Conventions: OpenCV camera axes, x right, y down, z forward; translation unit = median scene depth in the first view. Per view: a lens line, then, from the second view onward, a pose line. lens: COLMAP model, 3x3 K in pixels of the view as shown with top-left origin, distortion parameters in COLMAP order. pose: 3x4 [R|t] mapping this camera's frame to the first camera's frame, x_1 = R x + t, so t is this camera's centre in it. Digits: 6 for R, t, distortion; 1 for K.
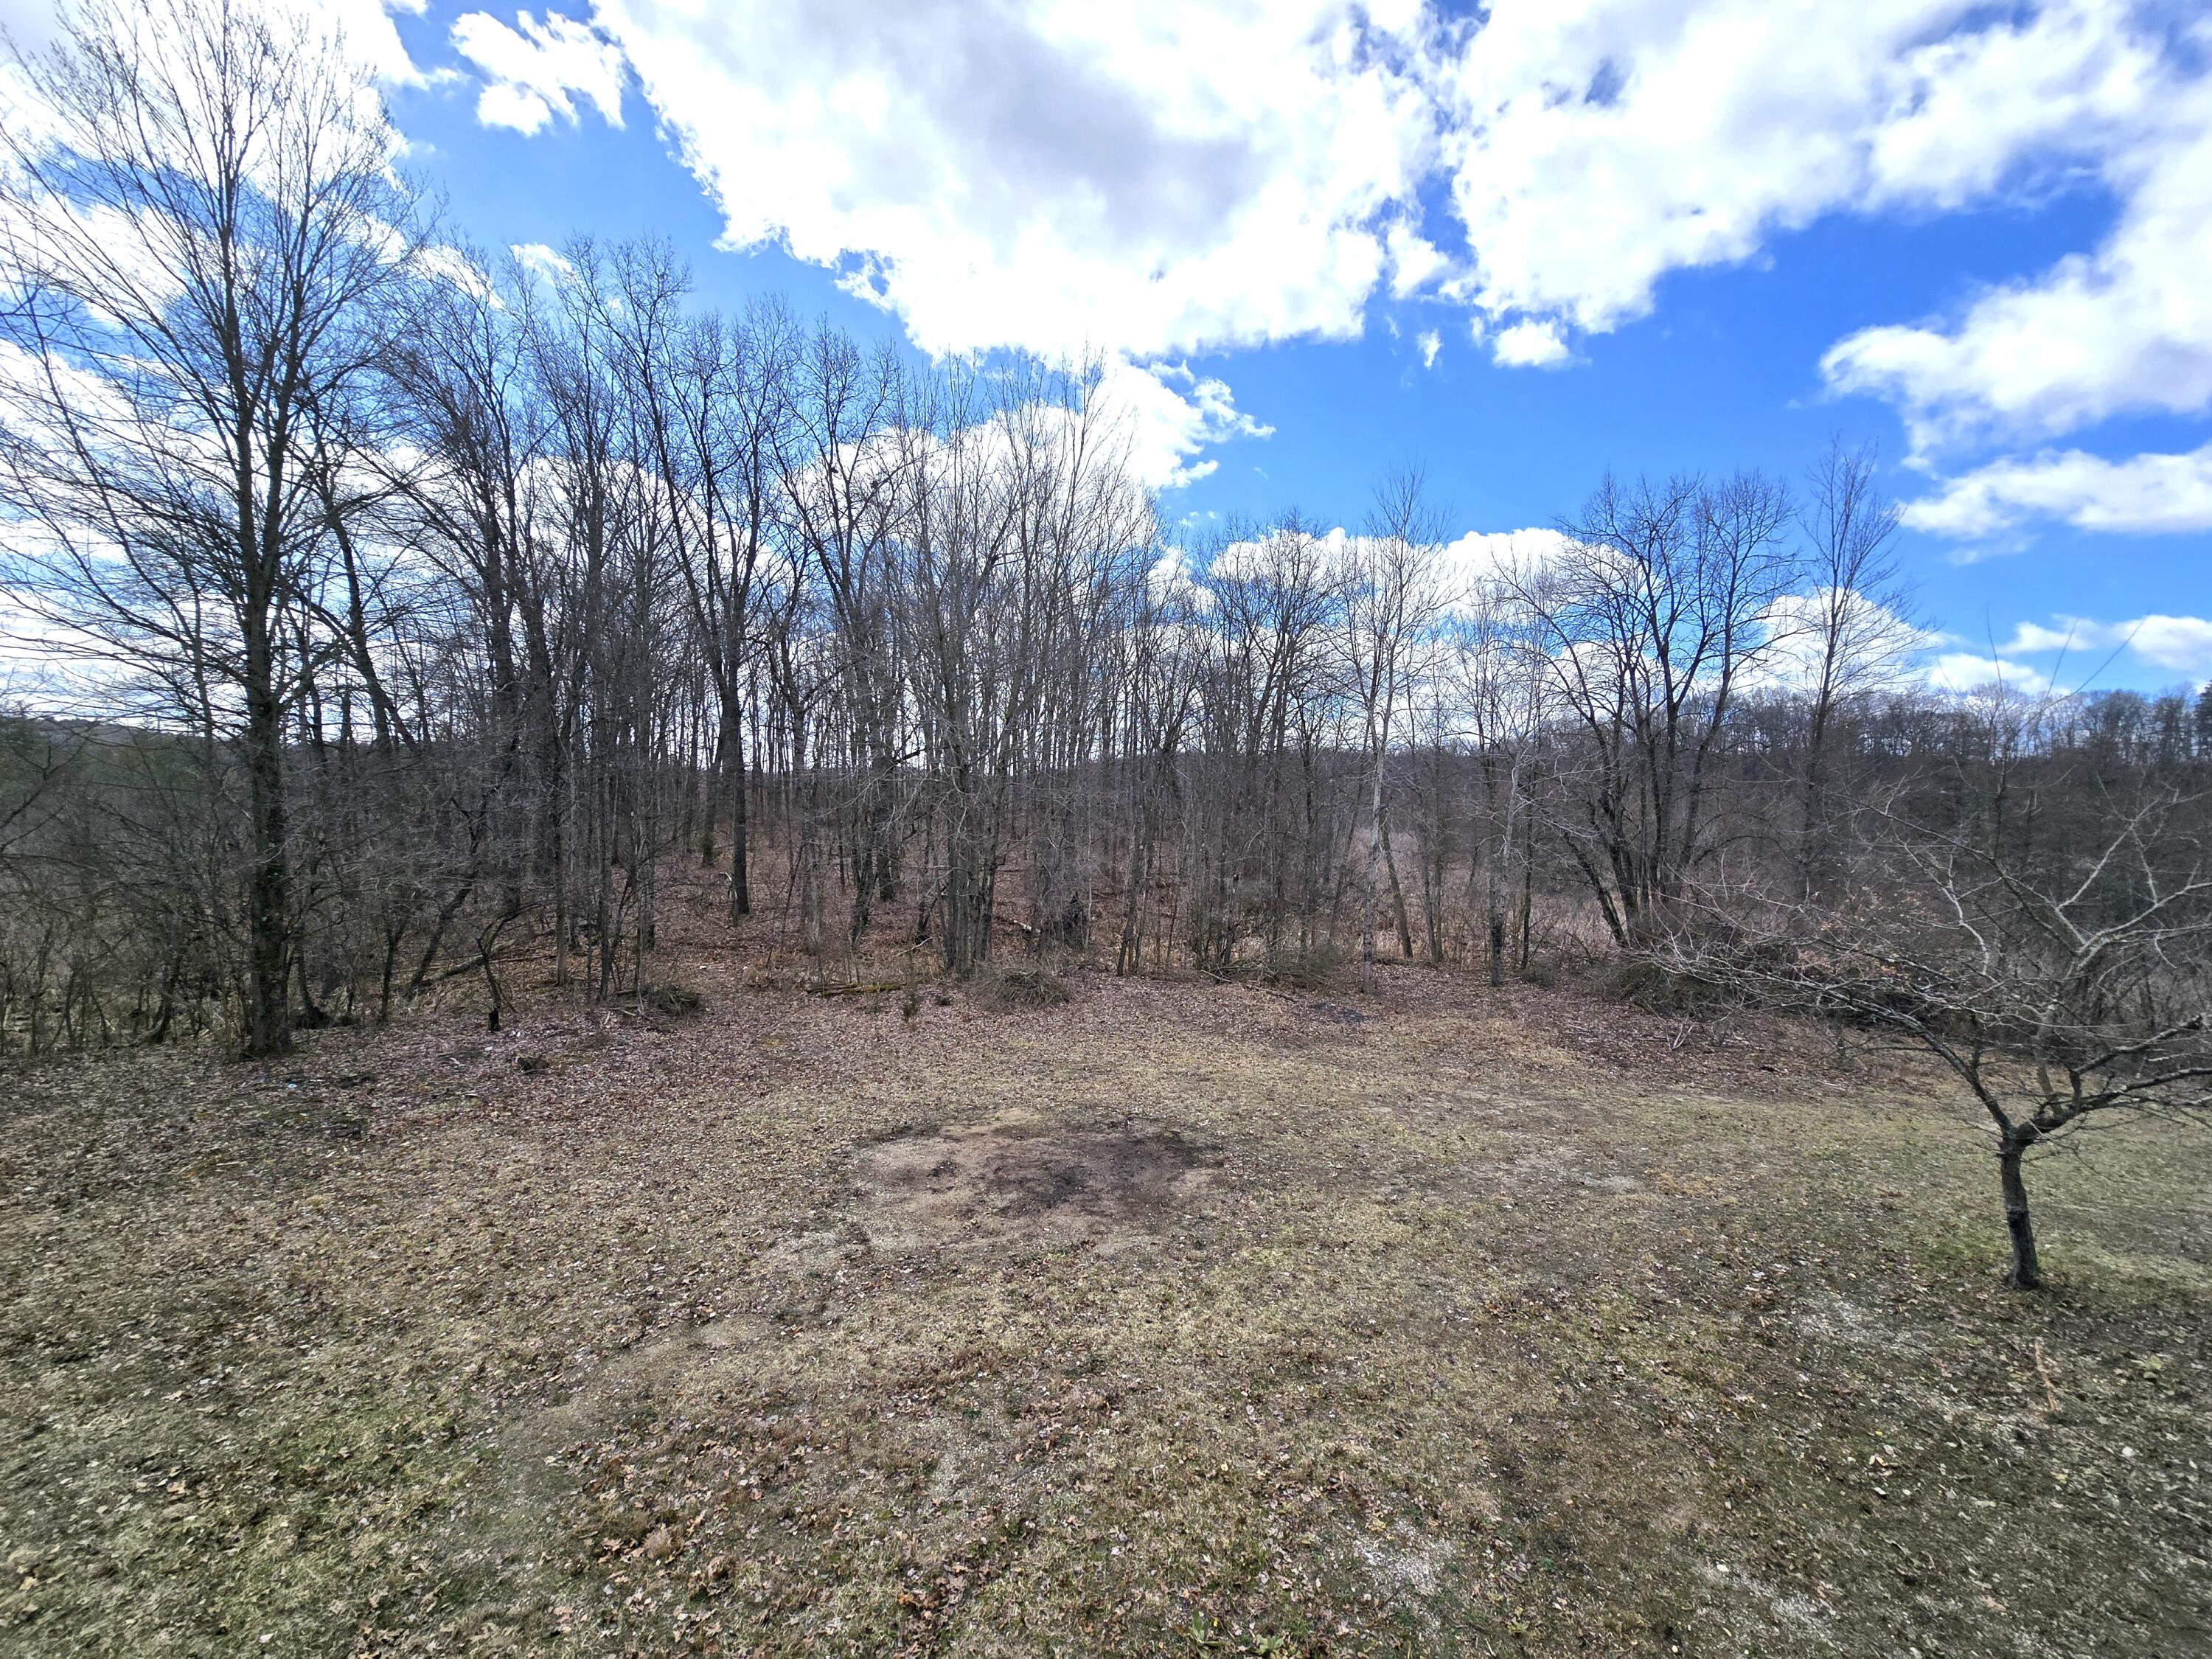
lens RADIAL K [[902.5, 0, 1110.5], [0, 902.5, 832.0], [0, 0, 1]] dist [0.004350, -0.000388]
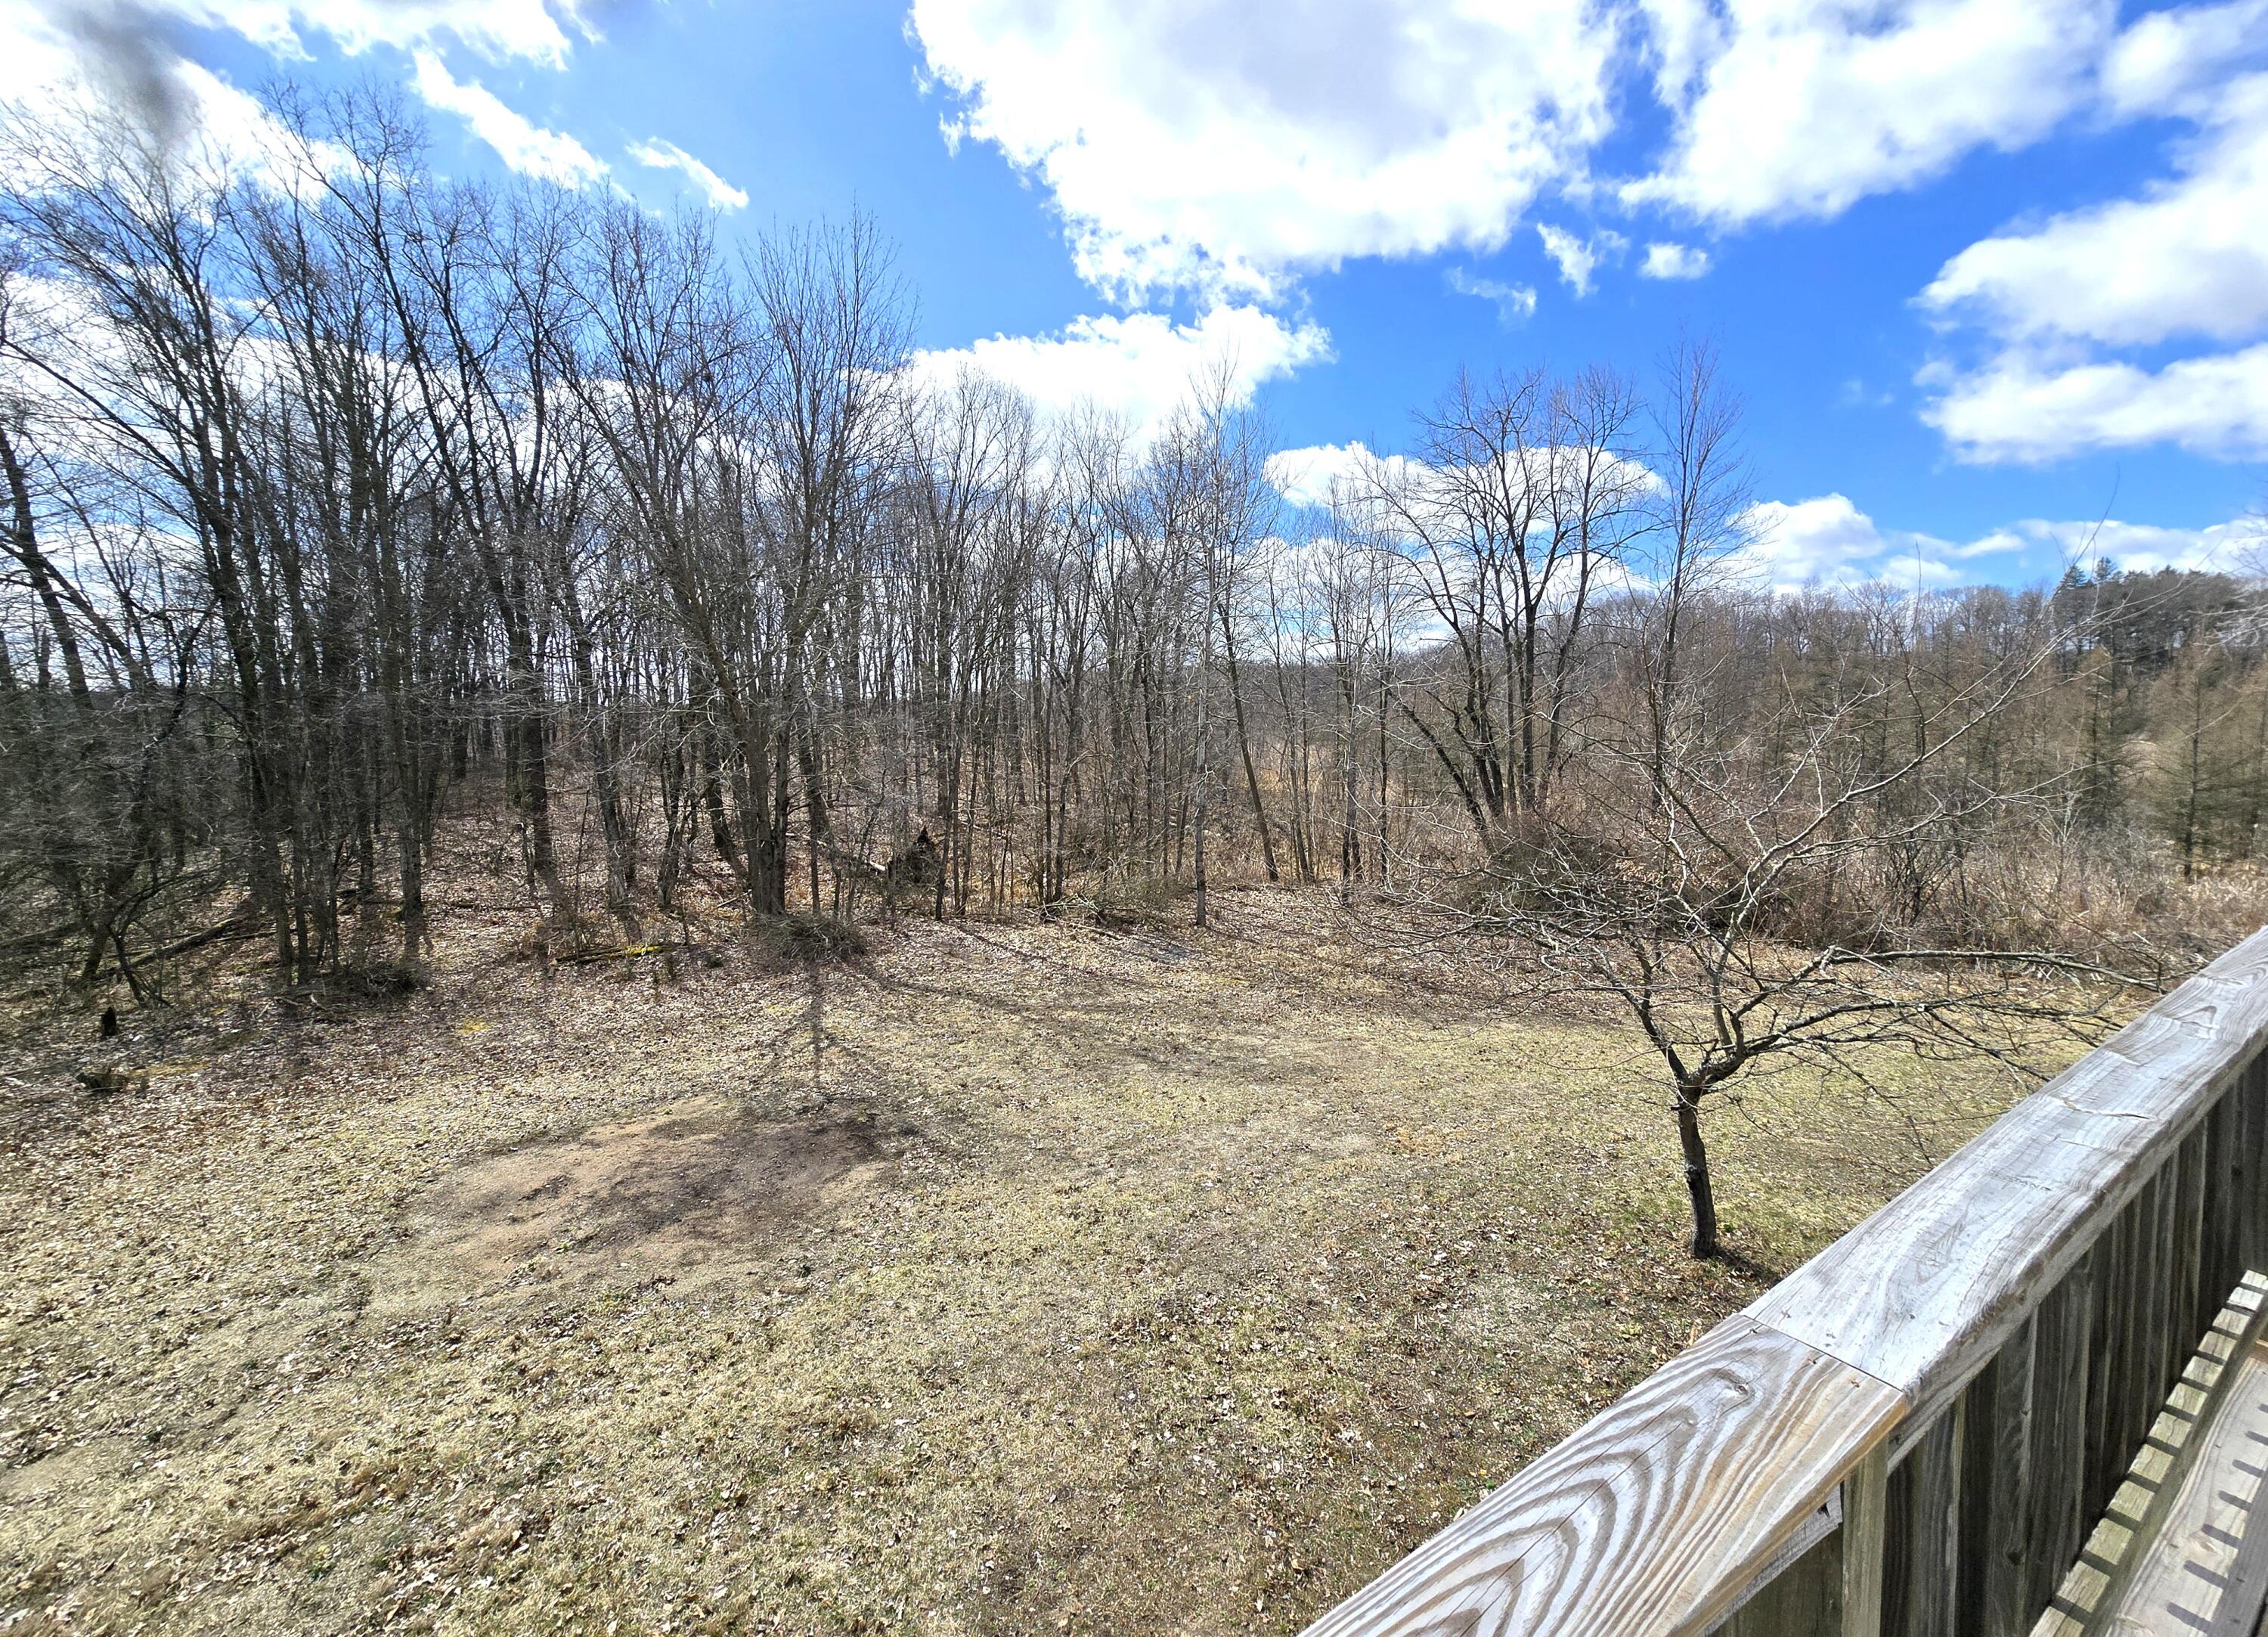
lens RADIAL K [[935.3, 0, 1122.0], [0, 935.3, 798.2], [0, 0, 1]] dist [-0.001885, 0.000618]
pose [[0.995140, -0.042509, 0.088819, 0.306009], [0.038460, 0.998163, 0.046805, -0.000863], [-0.090645, -0.043162, 0.994947, 0.136240]]
